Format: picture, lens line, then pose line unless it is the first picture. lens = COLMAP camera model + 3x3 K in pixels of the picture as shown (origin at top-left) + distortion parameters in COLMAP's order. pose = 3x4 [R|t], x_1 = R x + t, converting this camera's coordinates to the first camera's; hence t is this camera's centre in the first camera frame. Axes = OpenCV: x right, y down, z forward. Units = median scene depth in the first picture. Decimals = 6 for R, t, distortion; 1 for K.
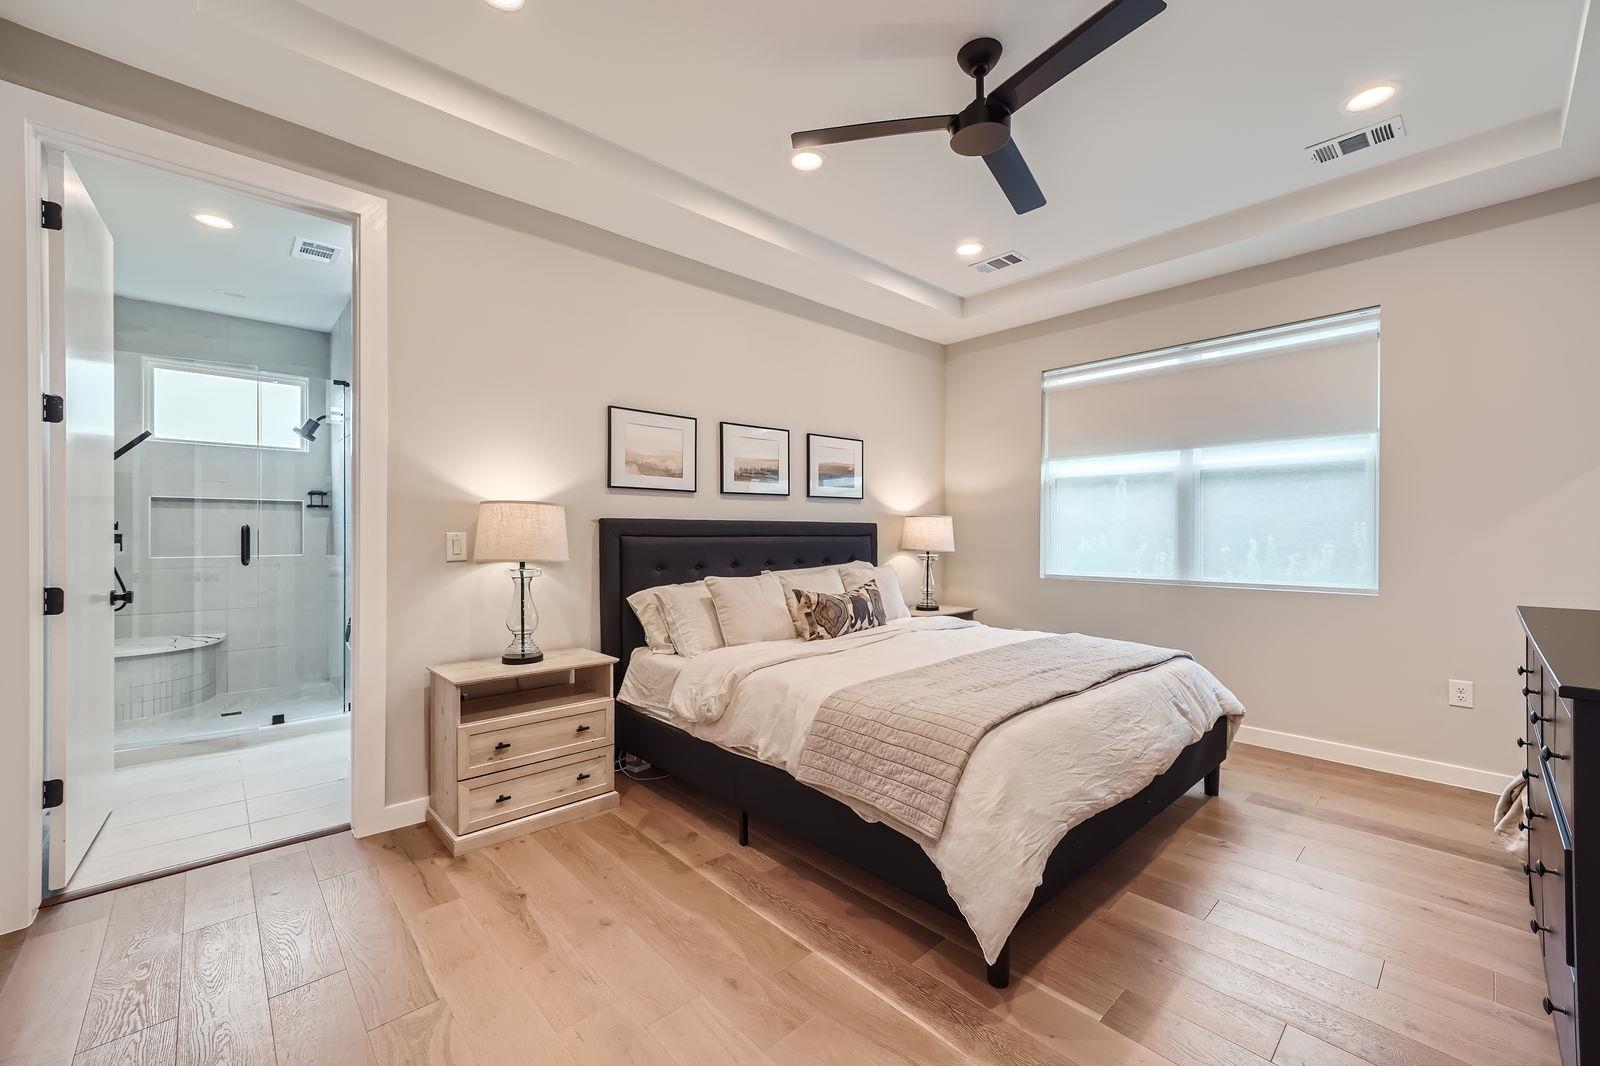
lens RADIAL K [[641.7, 0, 800.0], [0, 641.7, 534.2], [0, 0, 1]] dist [0.002656, 0.000210]
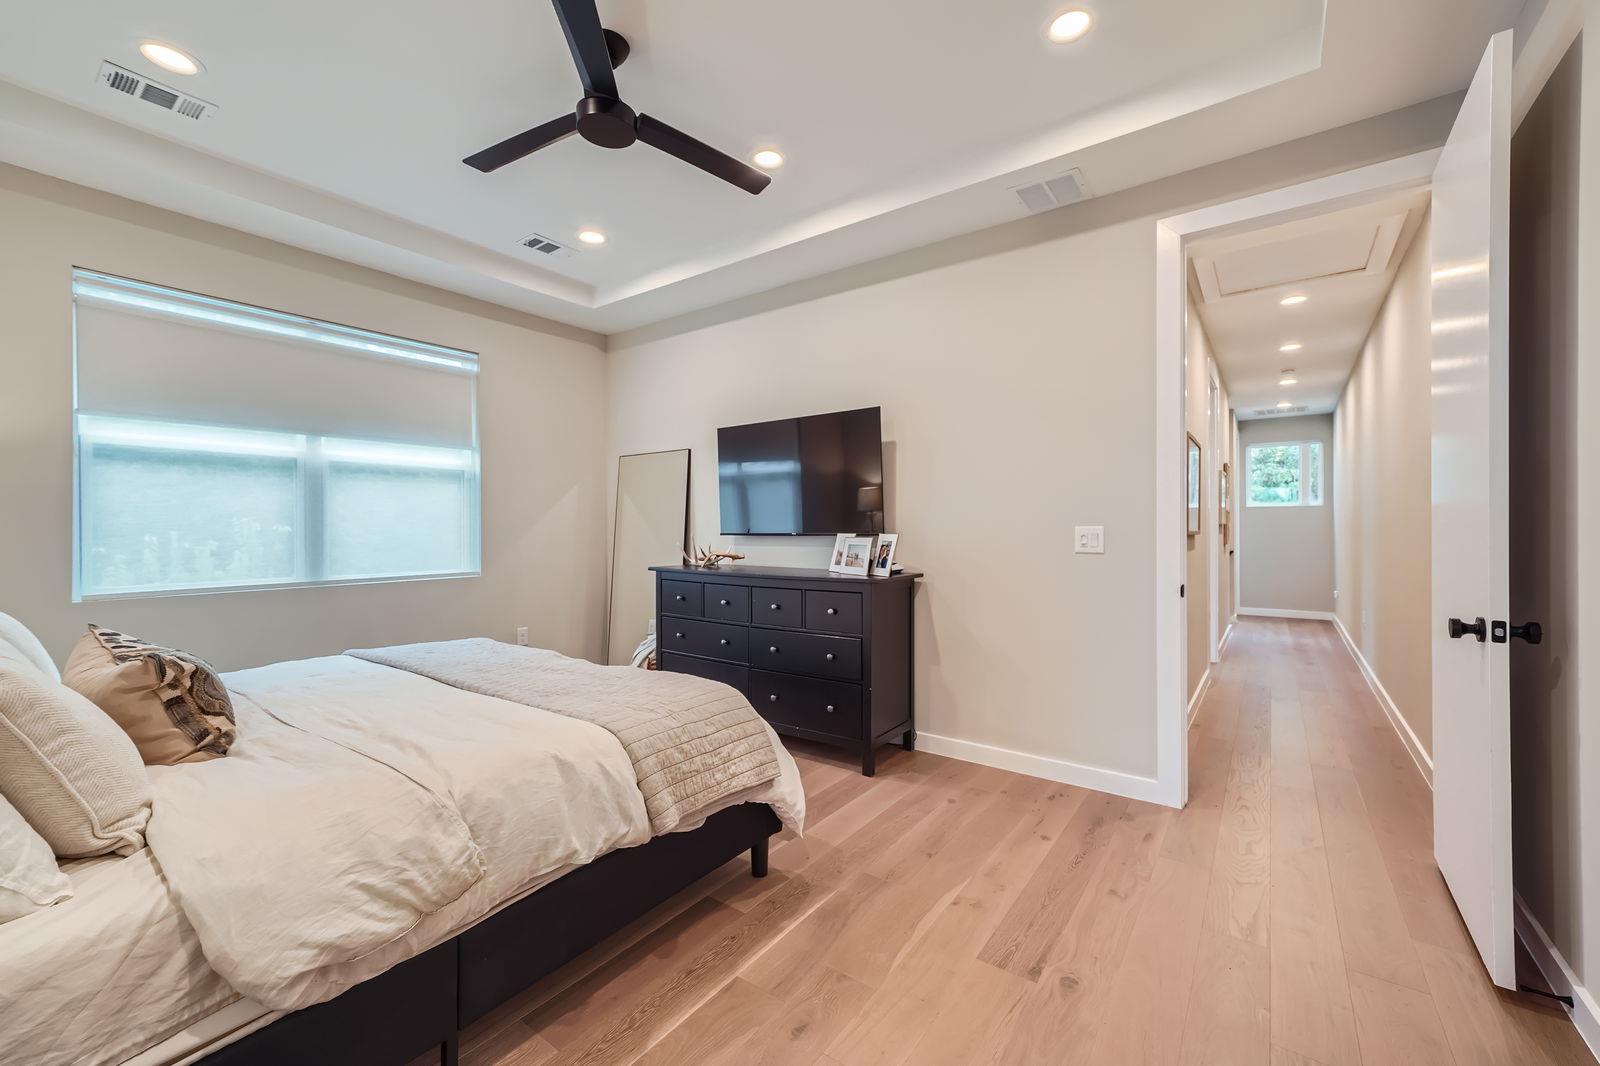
lens RADIAL K [[641.7, 0, 810.2], [0, 641.7, 526.9], [0, 0, 1]] dist [0.002656, 0.000210]
pose [[-0.197626, 0.000762, 0.980277, -0.540877], [0.005222, 0.999986, 0.000275, -0.000949], [-0.980264, 0.005173, -0.197627, 0.635922]]
